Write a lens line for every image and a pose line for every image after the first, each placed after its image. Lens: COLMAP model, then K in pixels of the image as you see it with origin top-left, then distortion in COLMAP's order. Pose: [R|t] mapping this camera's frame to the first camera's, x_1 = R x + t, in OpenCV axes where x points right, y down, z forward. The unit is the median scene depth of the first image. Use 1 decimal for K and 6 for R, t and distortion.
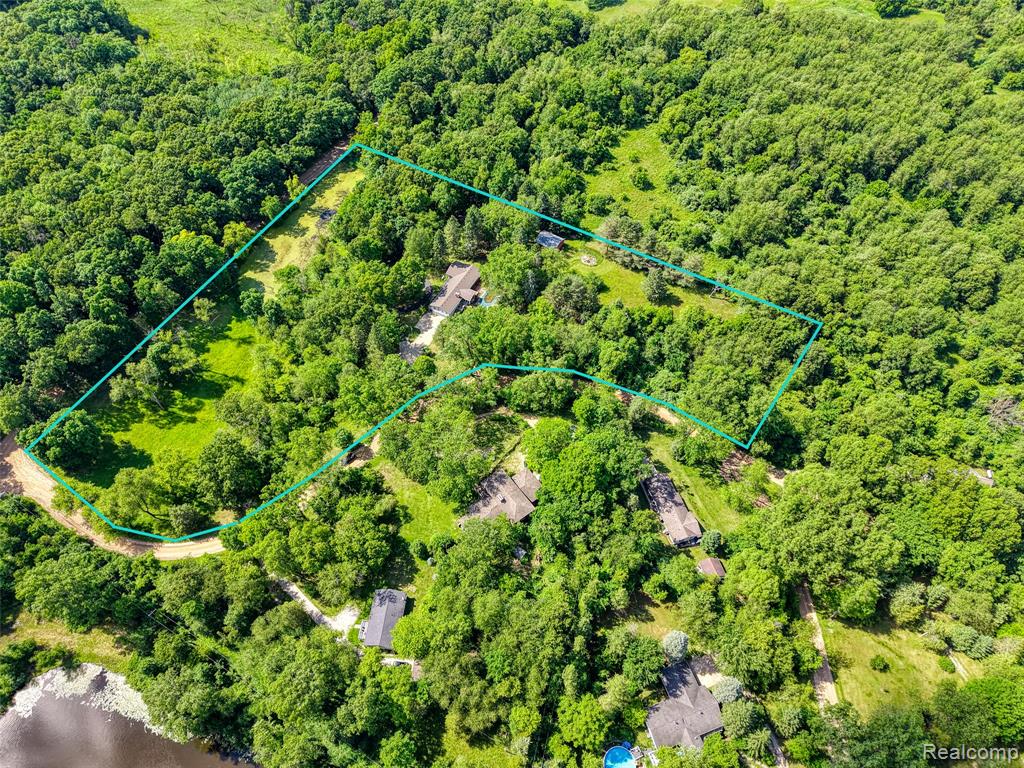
lens RADIAL K [[678.0, 0, 504.7], [0, 678.0, 380.3], [0, 0, 1]] dist [0.030830, -0.028662]
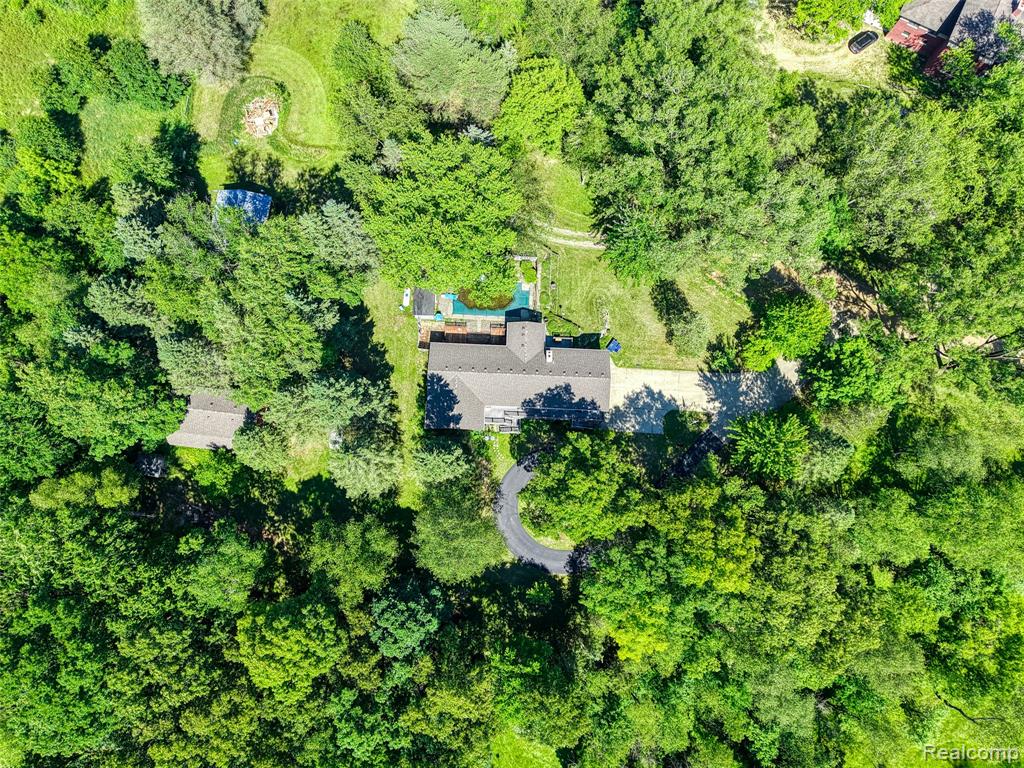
lens RADIAL K [[678.0, 0, 510.5], [0, 678.0, 378.1], [0, 0, 1]] dist [0.030830, -0.028662]
pose [[-0.439986, -0.885593, 0.148789, -0.120768], [0.718661, -0.247899, 0.649671, -0.364485], [-0.538459, 0.392775, 0.745513, 0.714750]]
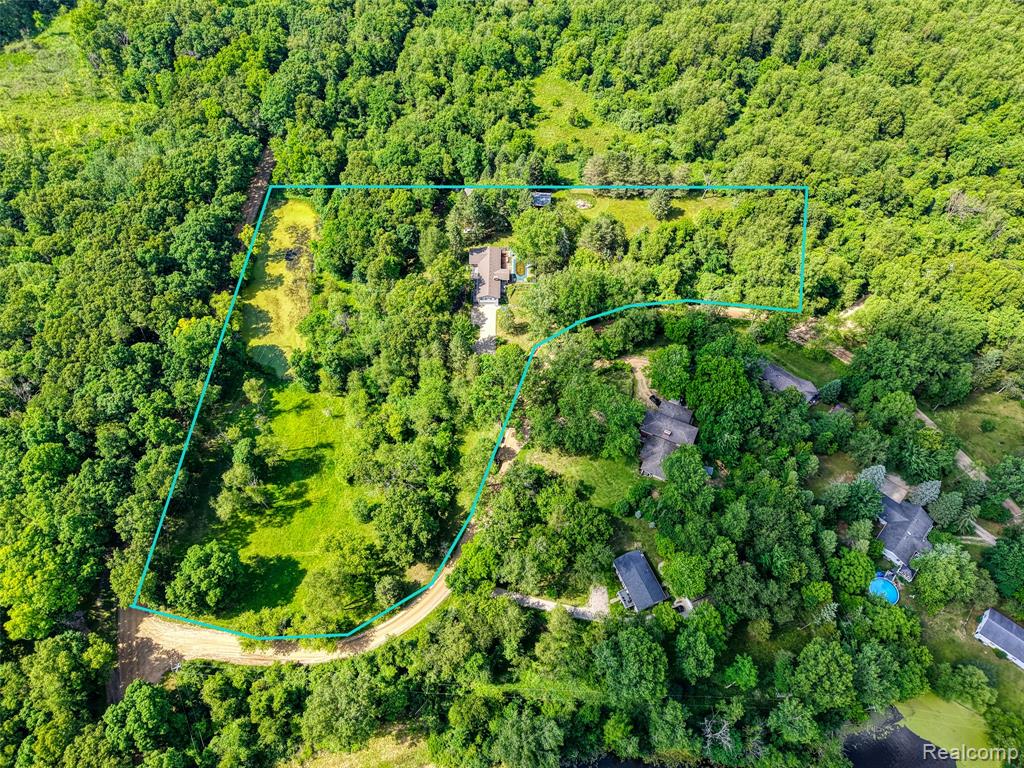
lens RADIAL K [[678.0, 0, 503.5], [0, 678.0, 380.4], [0, 0, 1]] dist [0.030830, -0.028662]
pose [[0.884477, -0.387888, 0.259312, -0.360228], [0.378636, 0.921459, 0.086877, -0.067113], [-0.272644, 0.021344, 0.961878, 0.043569]]
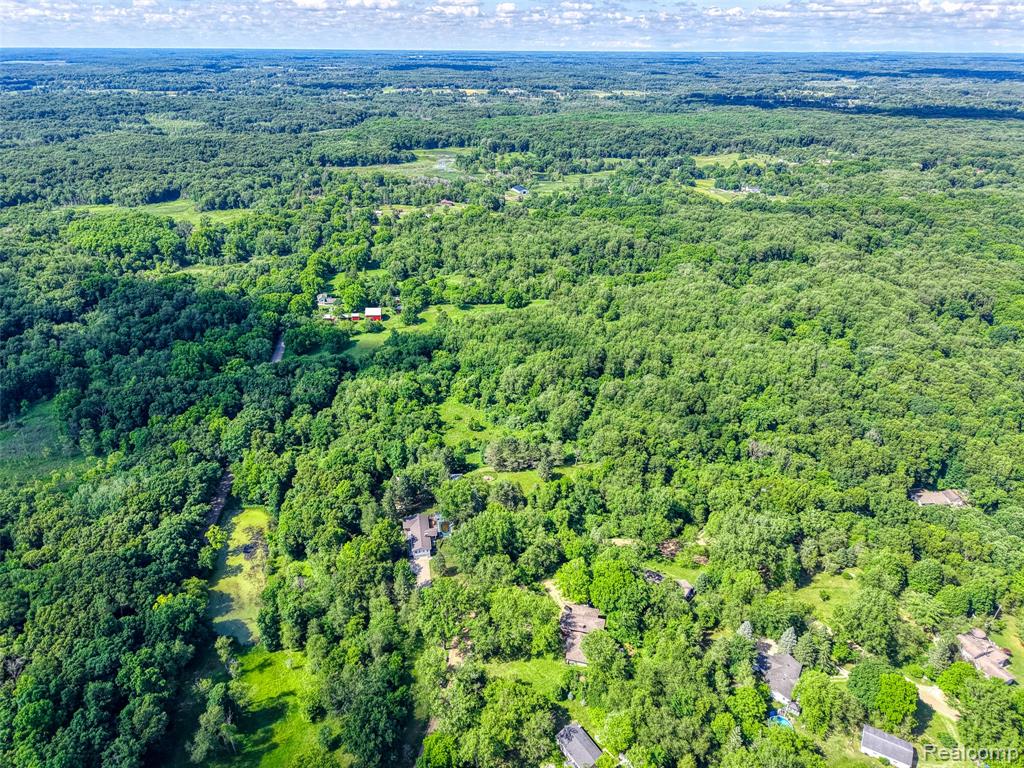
lens RADIAL K [[678.0, 0, 504.6], [0, 678.0, 384.7], [0, 0, 1]] dist [0.030830, -0.028662]
pose [[0.785644, -0.283717, 0.549789, -0.535210], [0.506055, 0.805916, -0.307259, 0.099343], [-0.355909, 0.519620, 0.776739, -0.142409]]
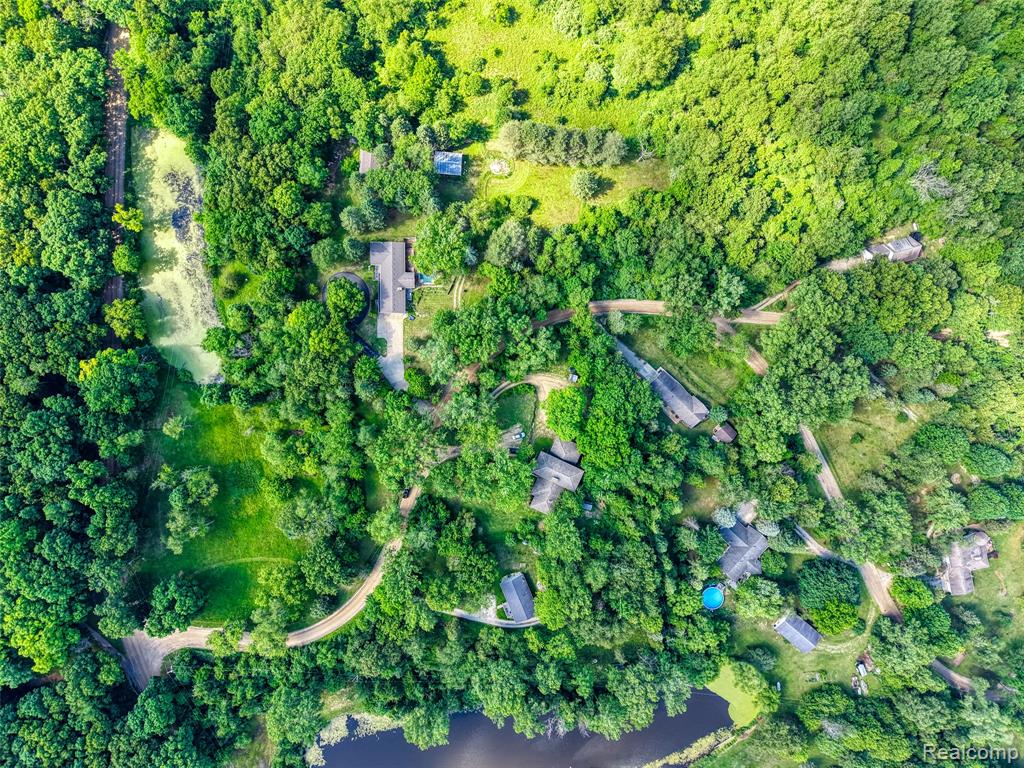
lens RADIAL K [[678.0, 0, 504.3], [0, 678.0, 381.1], [0, 0, 1]] dist [0.030830, -0.028662]
pose [[0.881372, -0.472393, -0.005265, 0.001510], [0.381534, 0.705191, 0.597609, -0.520368], [-0.278594, -0.528725, 0.801770, 0.132245]]
